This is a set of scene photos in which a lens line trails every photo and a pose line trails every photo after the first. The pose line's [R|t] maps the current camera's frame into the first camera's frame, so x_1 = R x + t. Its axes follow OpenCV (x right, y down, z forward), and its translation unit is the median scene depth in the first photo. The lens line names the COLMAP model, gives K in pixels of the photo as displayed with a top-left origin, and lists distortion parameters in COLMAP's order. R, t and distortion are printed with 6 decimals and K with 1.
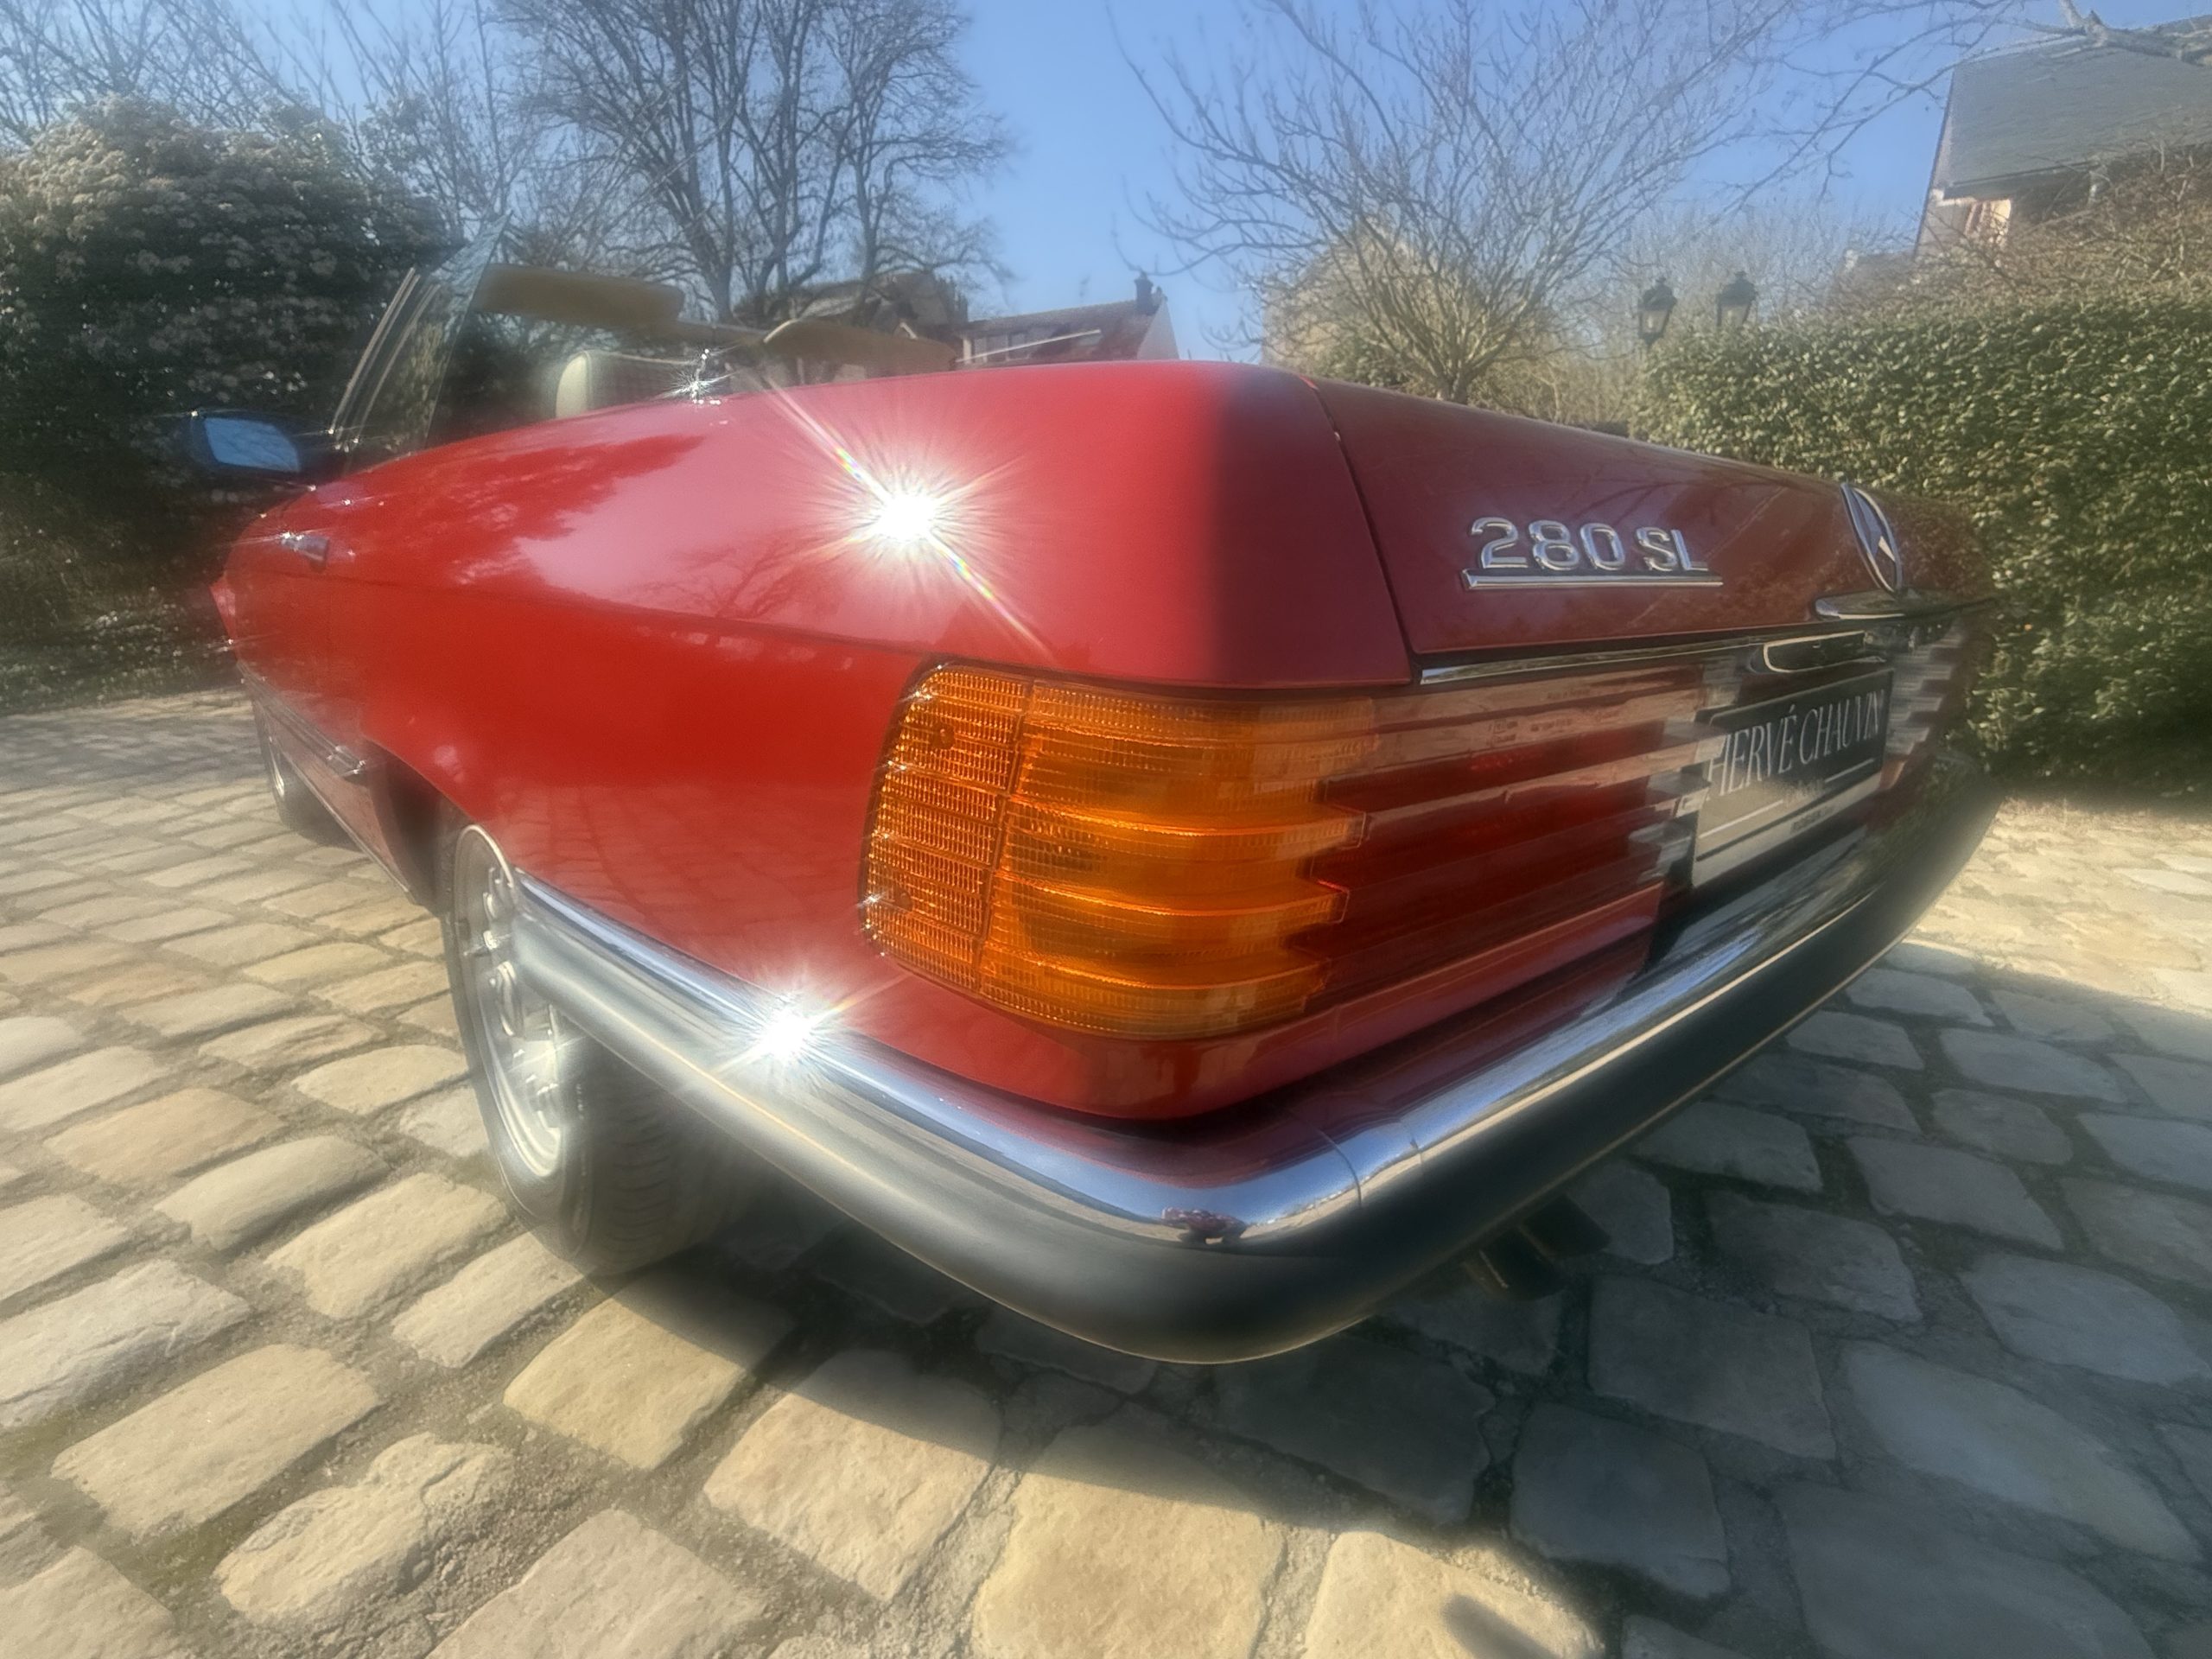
lens RADIAL K [[1046.7, 0, 1088.3], [0, 1046.7, 828.3], [0, 0, 1]] dist [-0.000785, -0.000677]
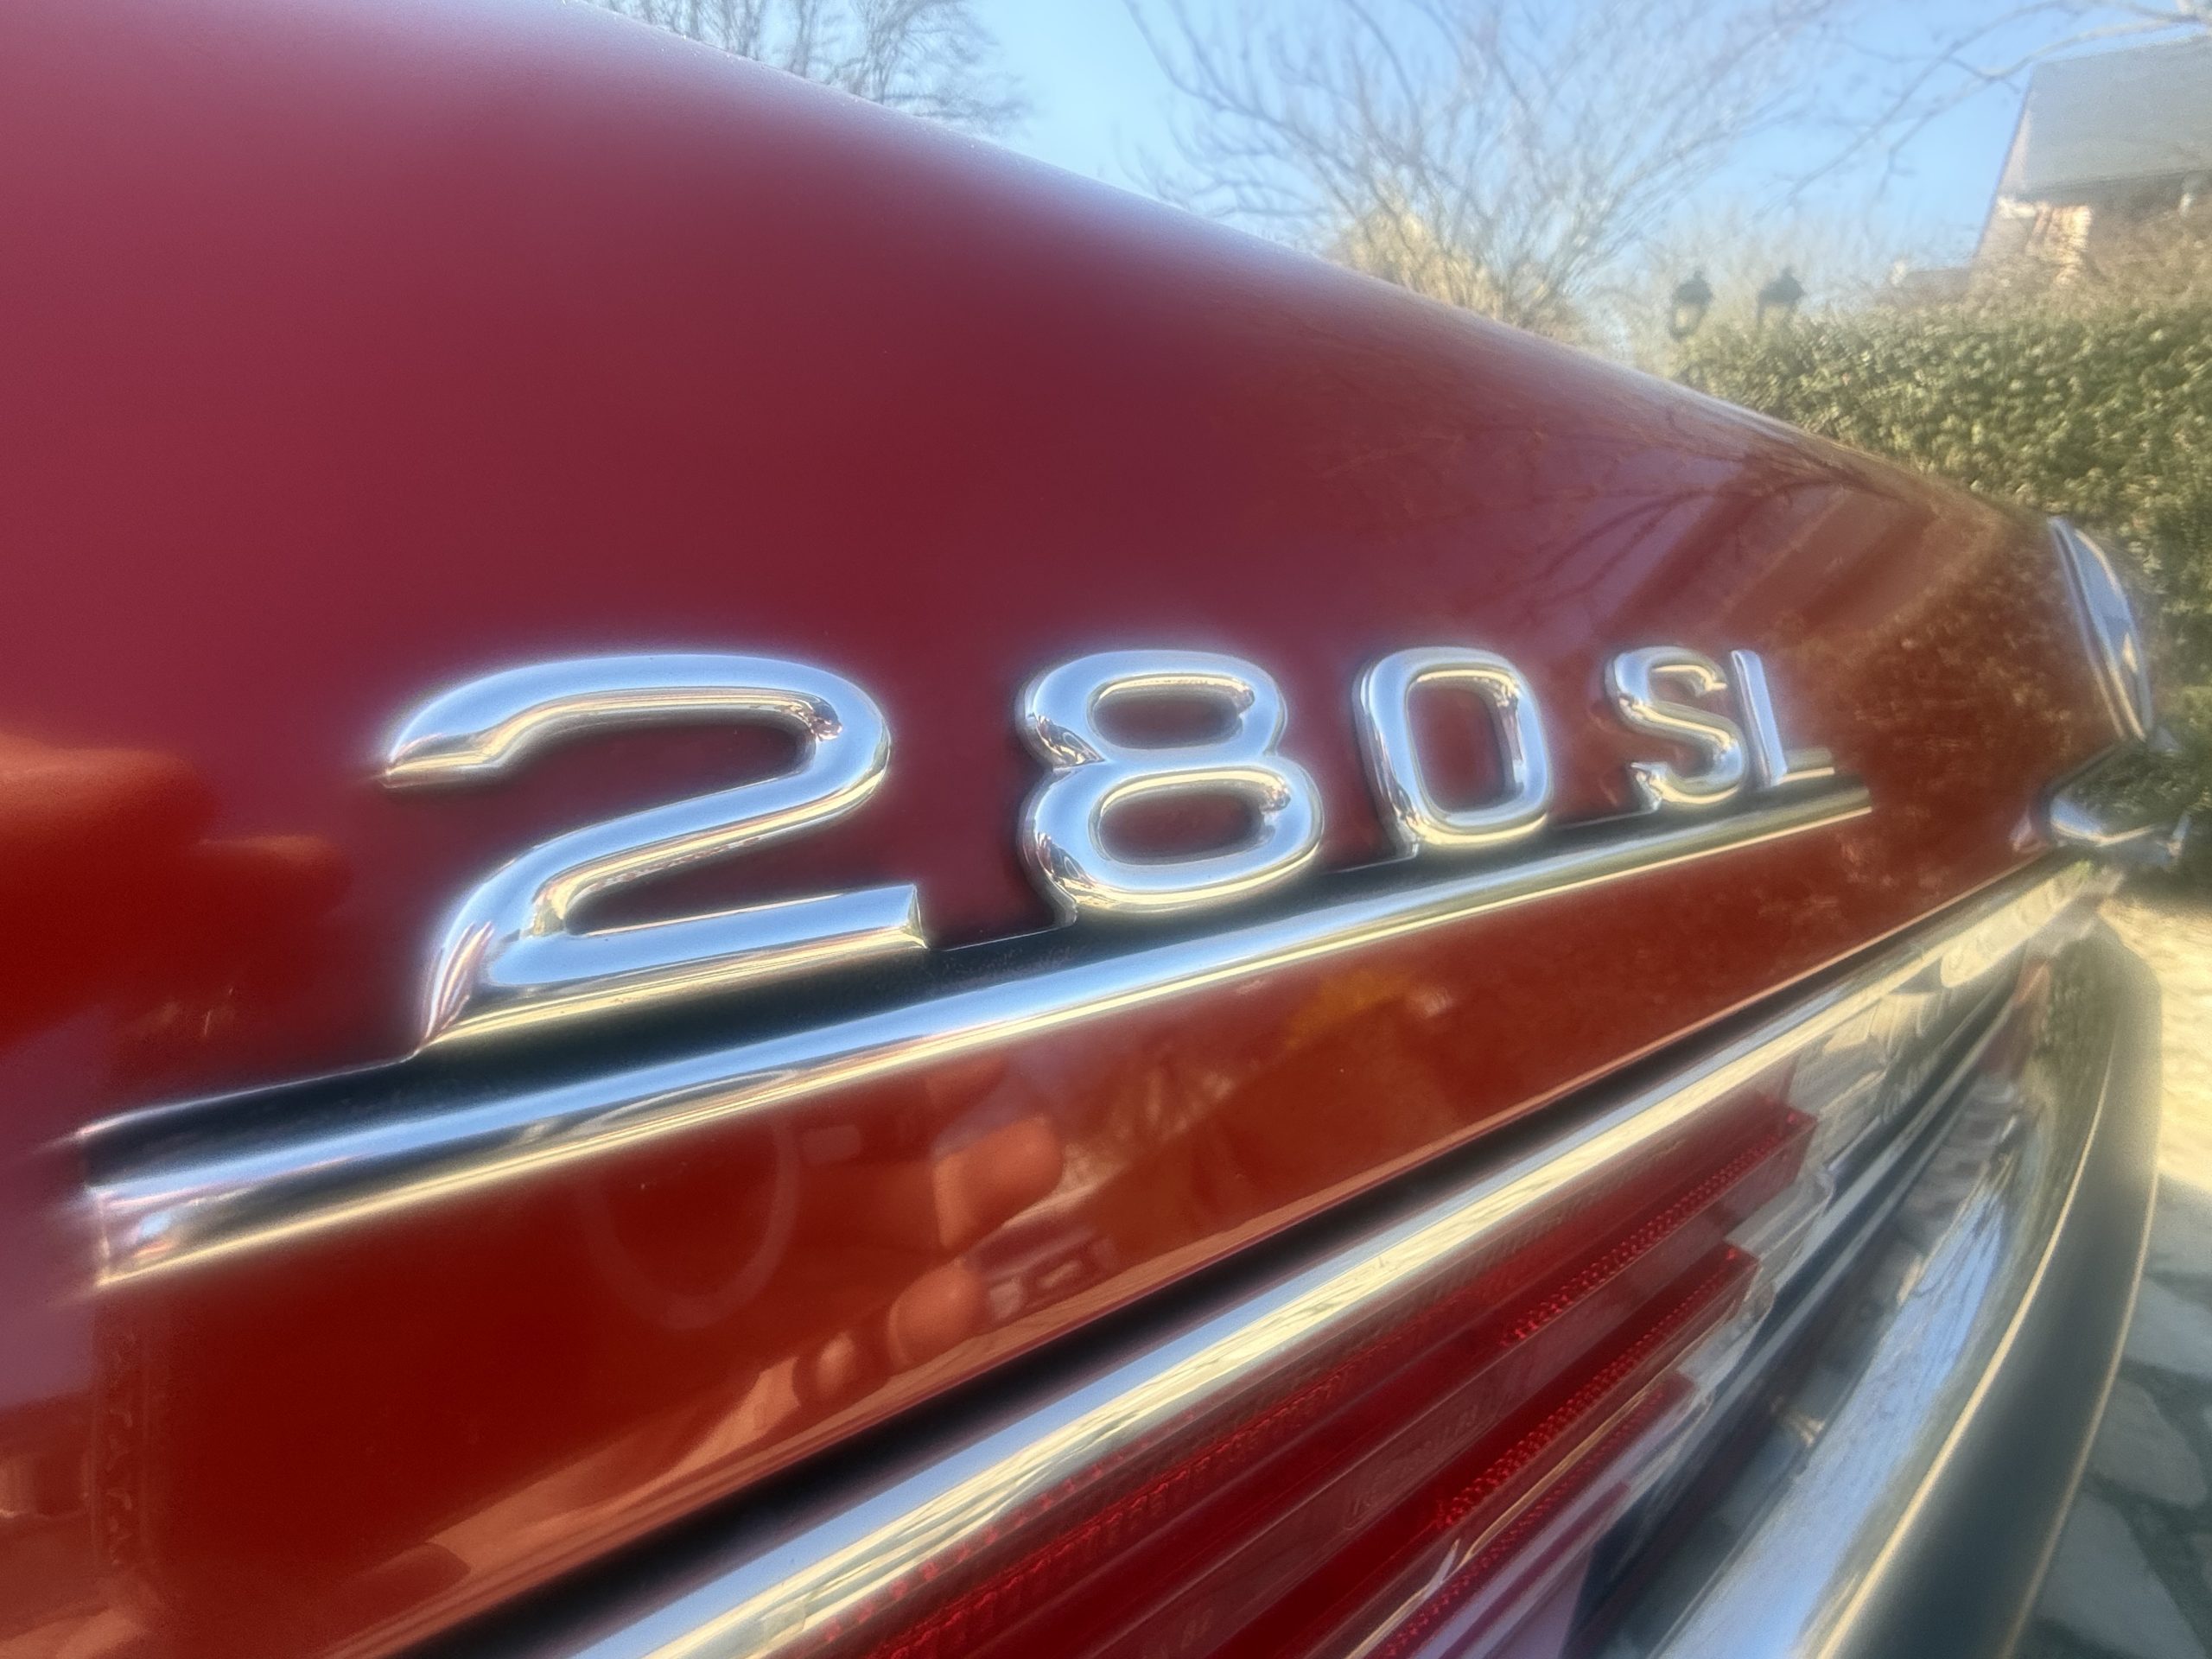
lens RADIAL K [[1057.6, 0, 1044.6], [0, 1057.6, 830.1], [0, 0, 1]] dist [-0.001132, 0.000336]
pose [[0.997647, 0.065199, -0.021202, 0.067112], [-0.064819, 0.997732, 0.018166, -0.041298], [0.022339, -0.016749, 0.999610, 0.125556]]
